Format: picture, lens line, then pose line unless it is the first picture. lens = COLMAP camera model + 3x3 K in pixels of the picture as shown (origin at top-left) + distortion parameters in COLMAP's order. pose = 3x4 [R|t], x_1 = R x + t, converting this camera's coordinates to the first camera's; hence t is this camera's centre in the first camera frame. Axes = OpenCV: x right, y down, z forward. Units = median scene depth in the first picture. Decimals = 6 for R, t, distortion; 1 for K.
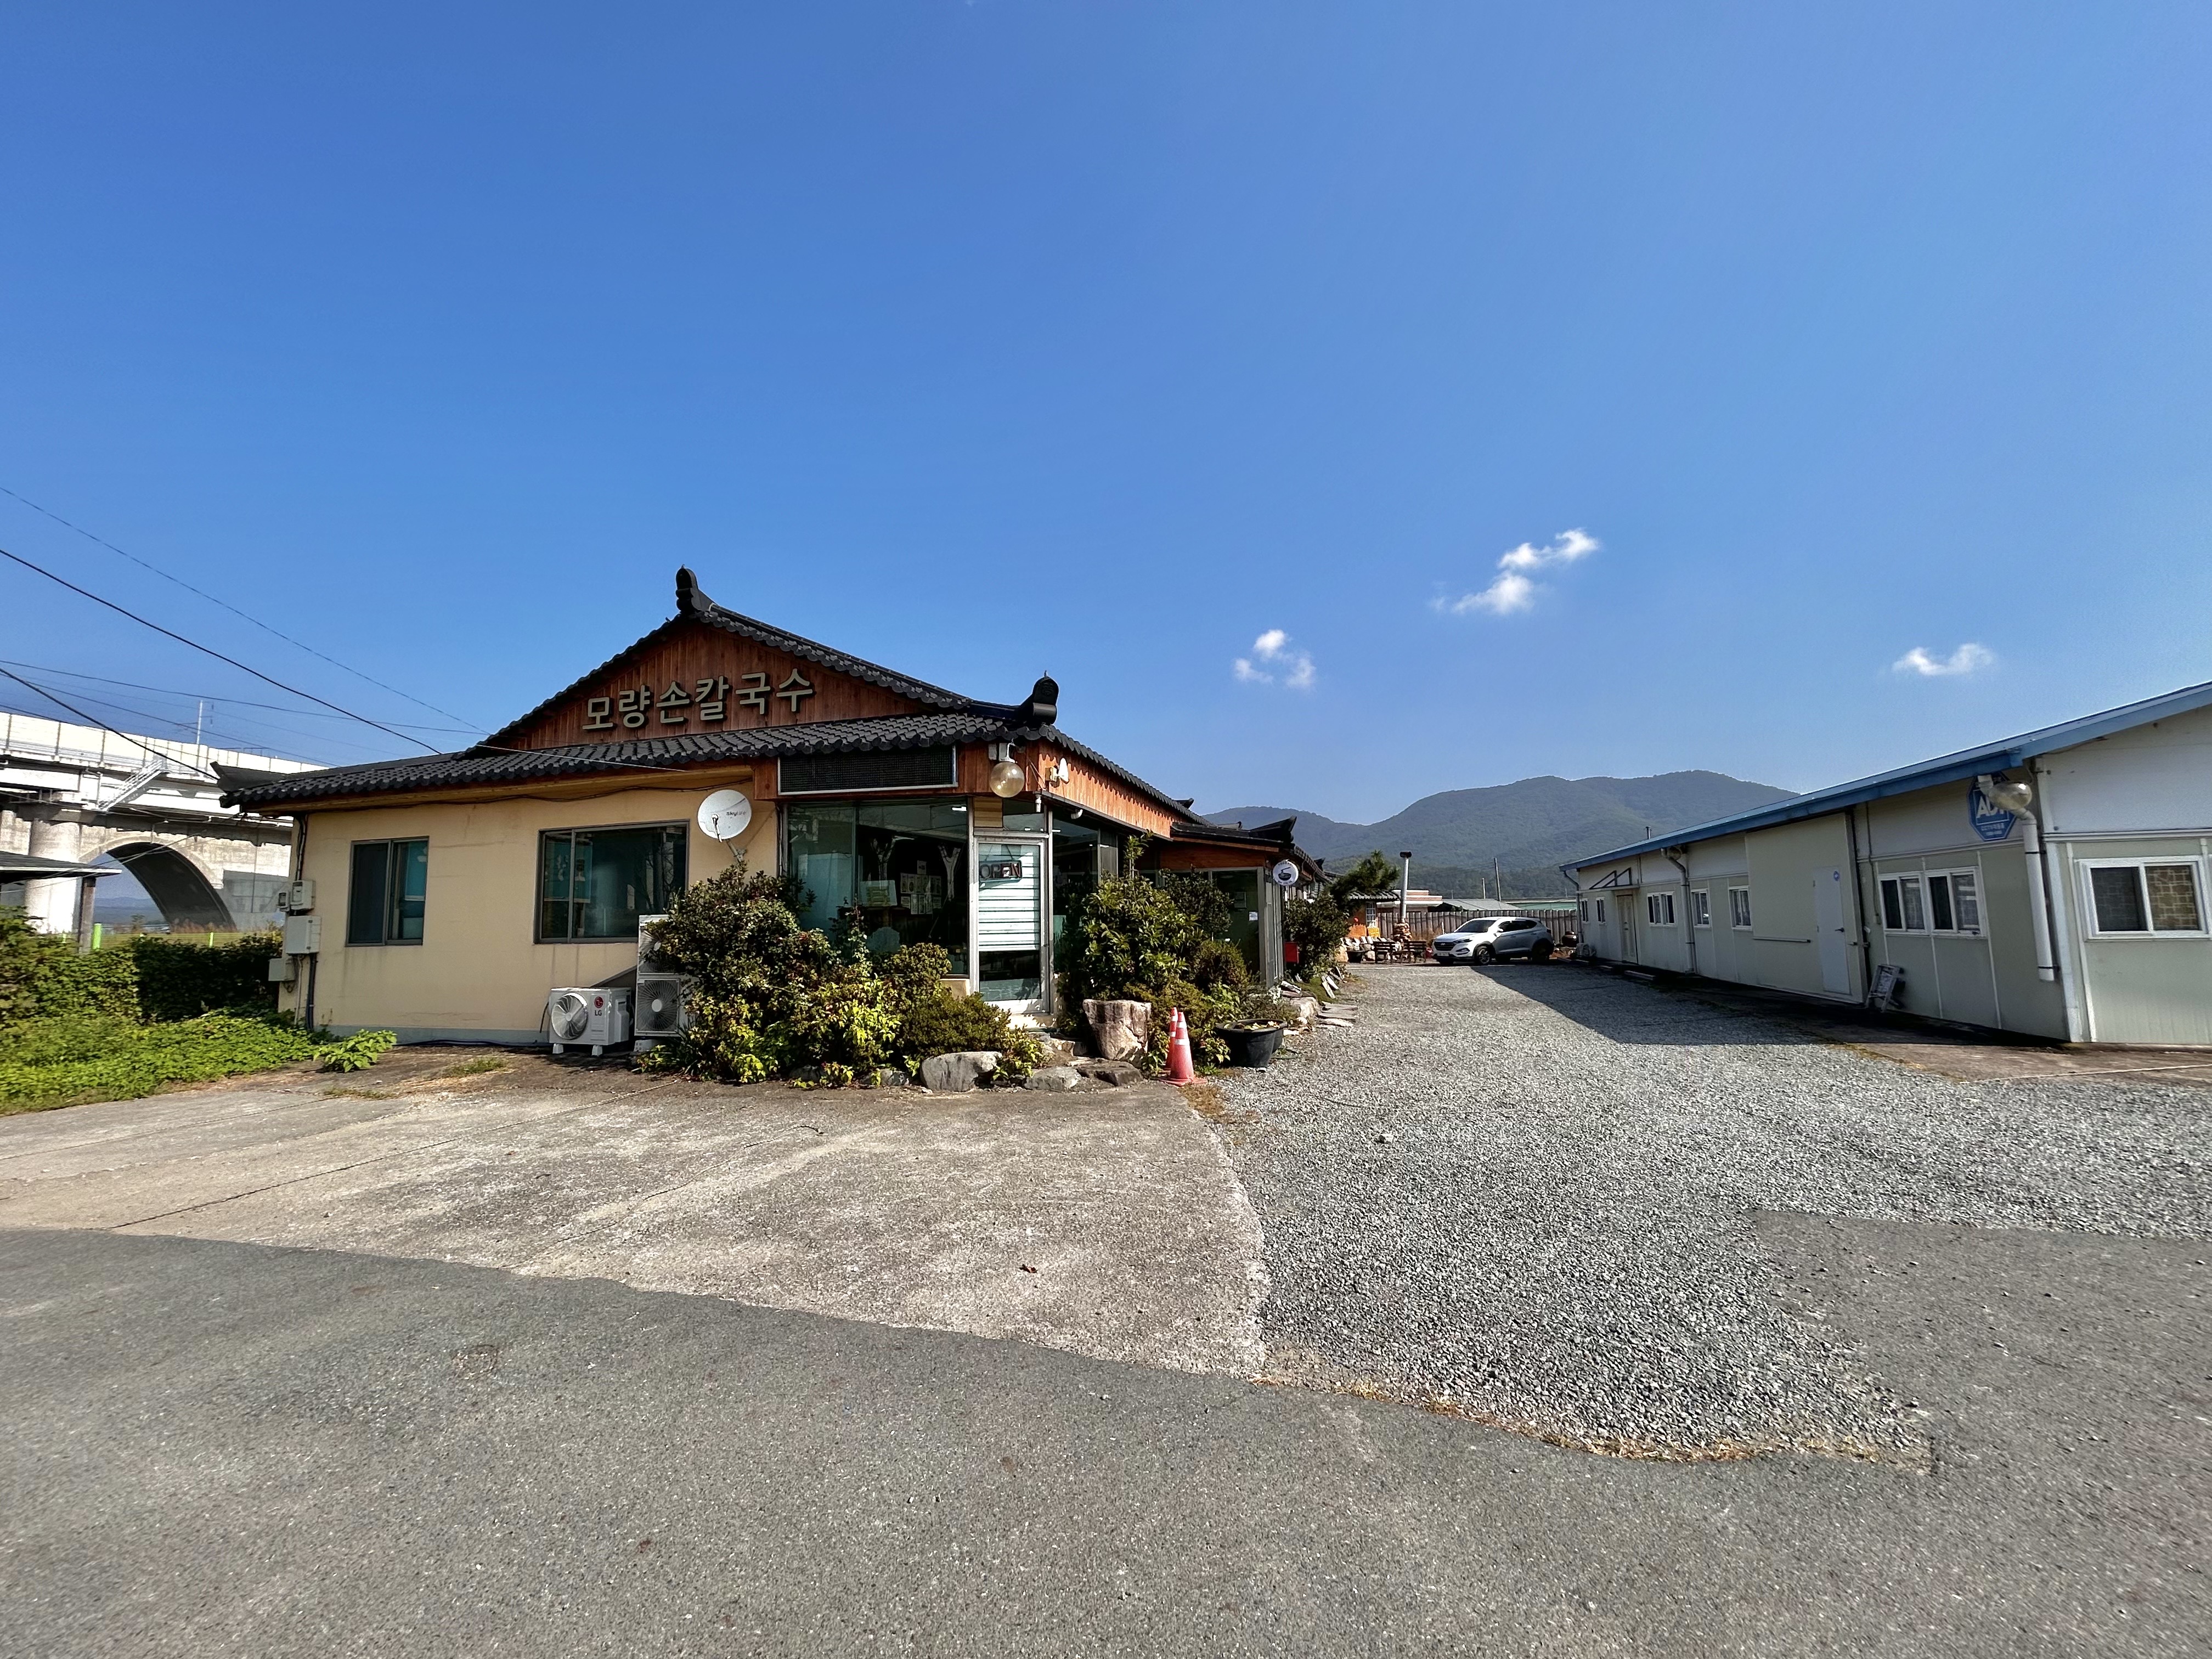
lens RADIAL K [[885.4, 0, 1106.0], [0, 885.4, 829.5], [0, 0, 1]] dist [0.000295, 0.000000]
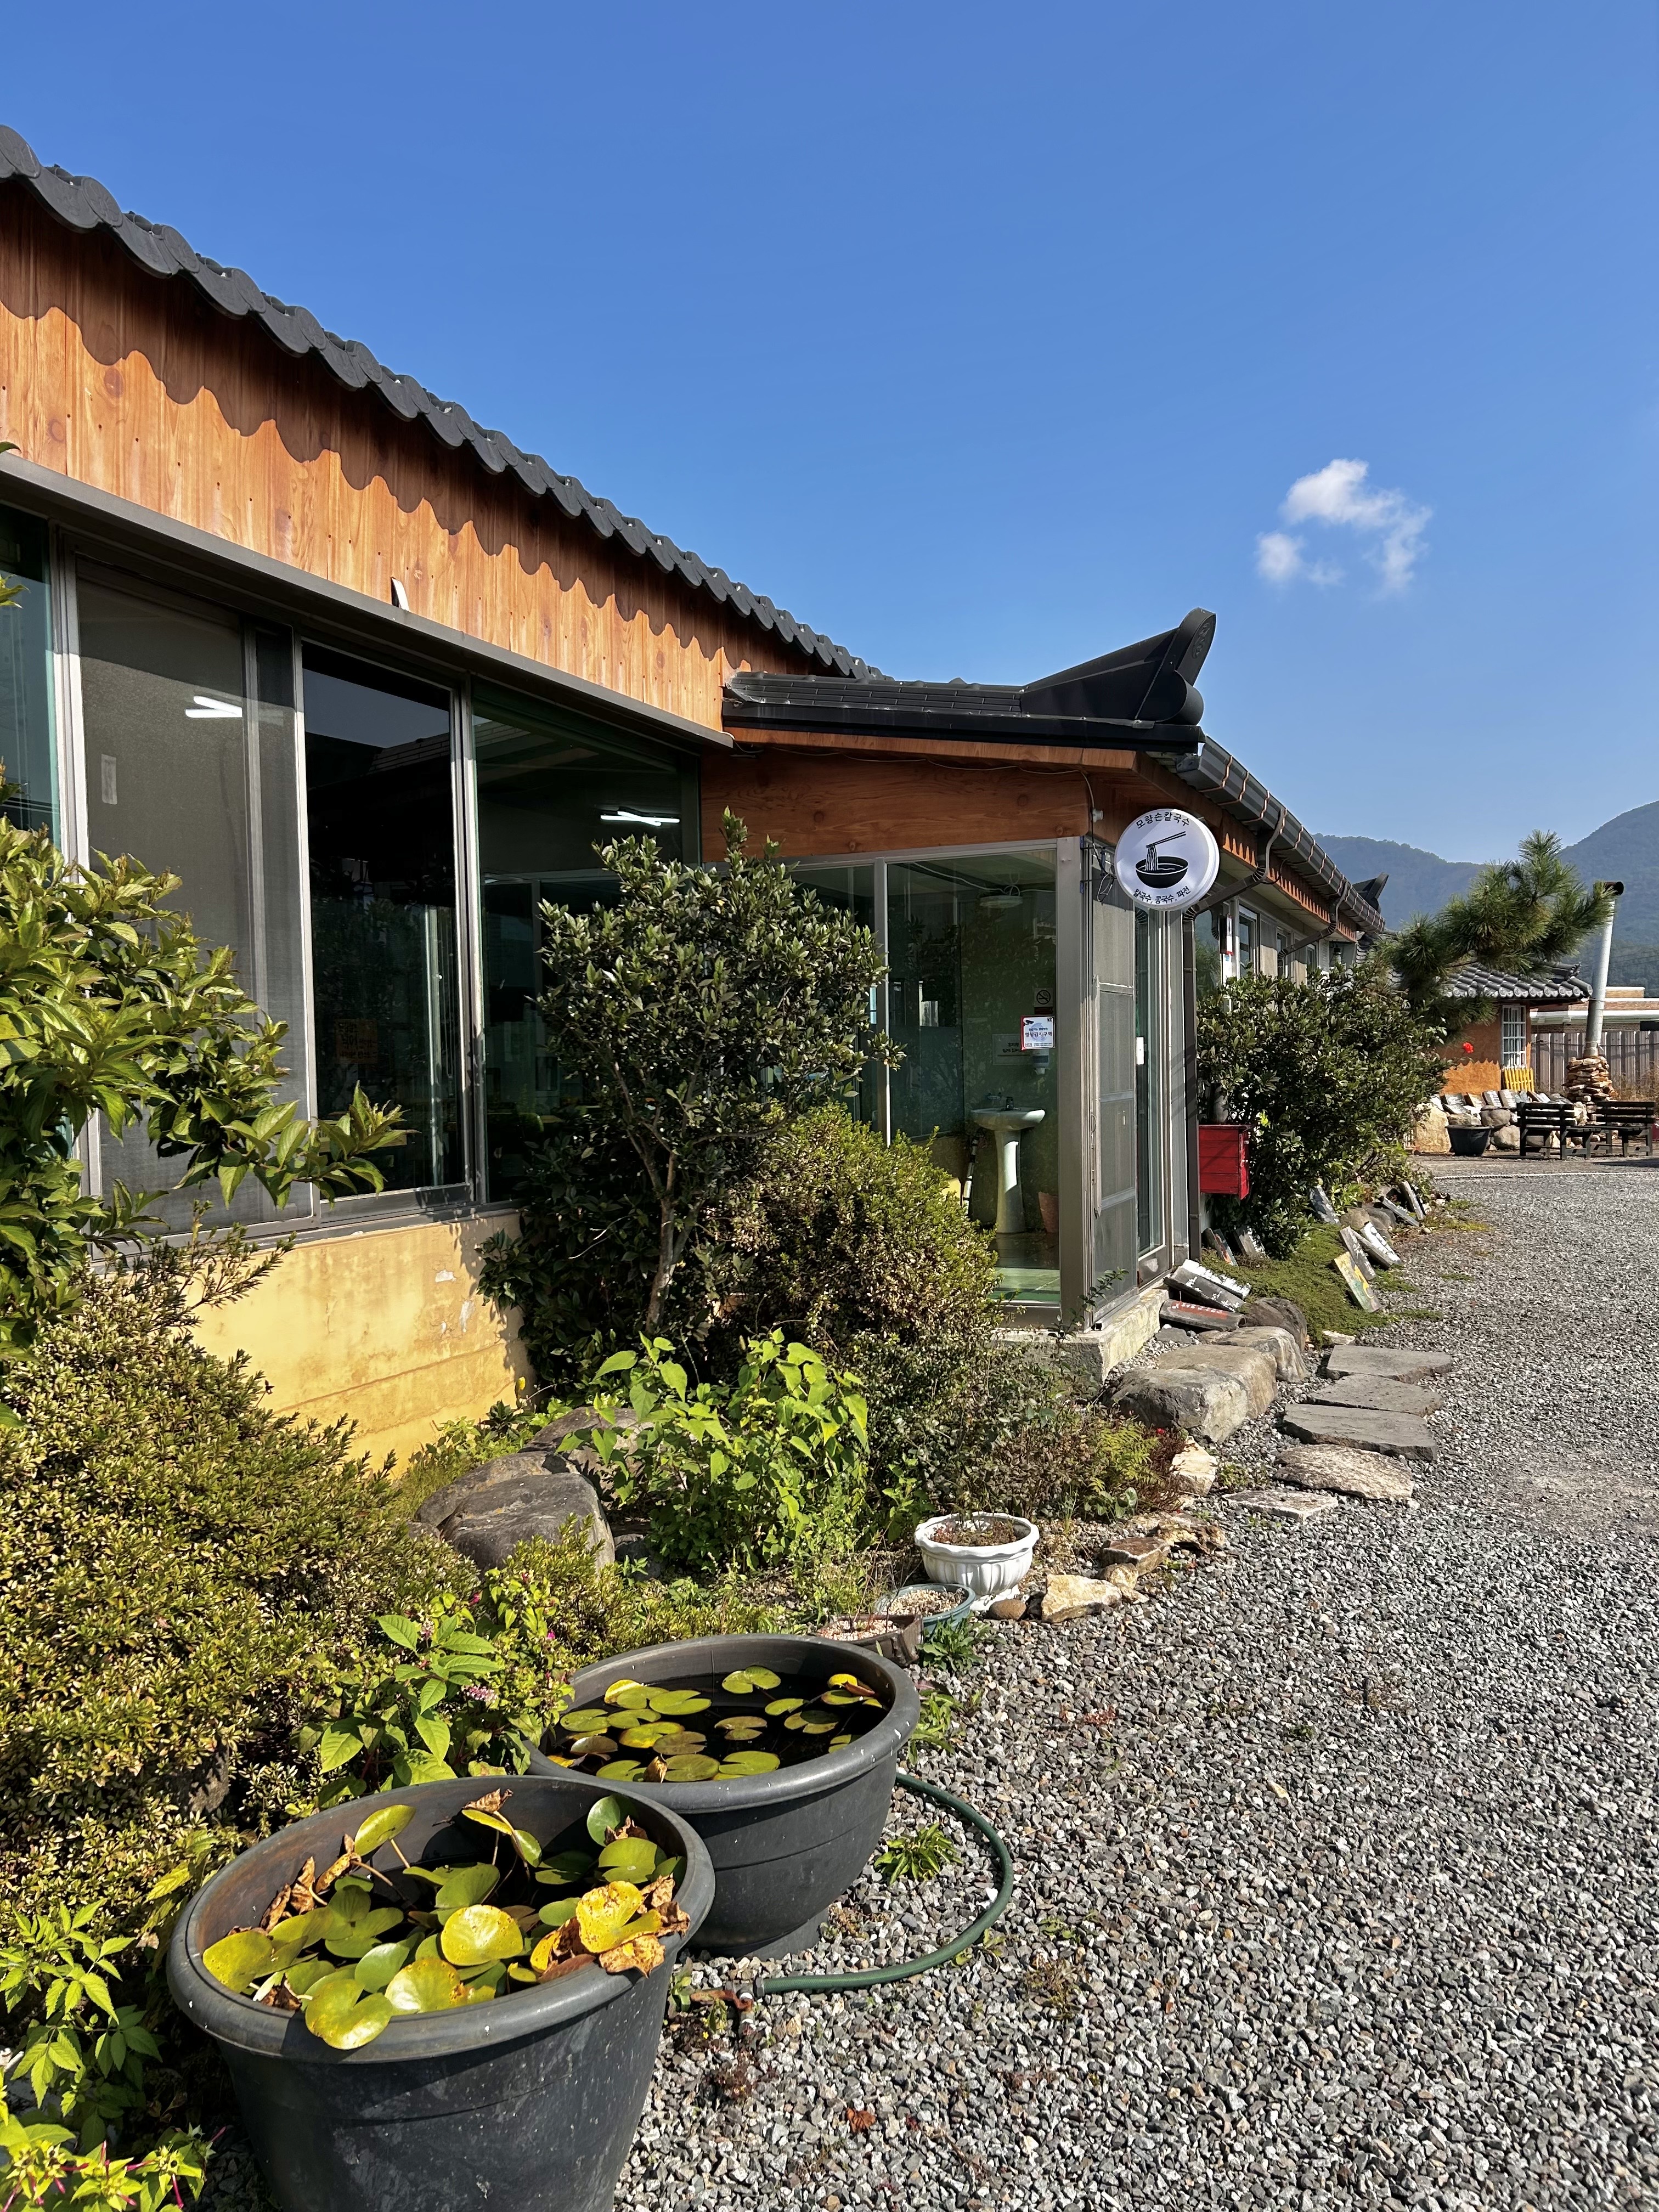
lens RADIAL K [[1755.3, 0, 829.5], [0, 1755.3, 1106.0], [0, 0, 1]] dist [0.062643, -0.004857]
pose [[0.996907, 0.001073, -0.078579, 0.124760], [0.009285, 0.991295, 0.131329, 0.044039], [0.078036, -0.131653, 0.988220, 0.417765]]
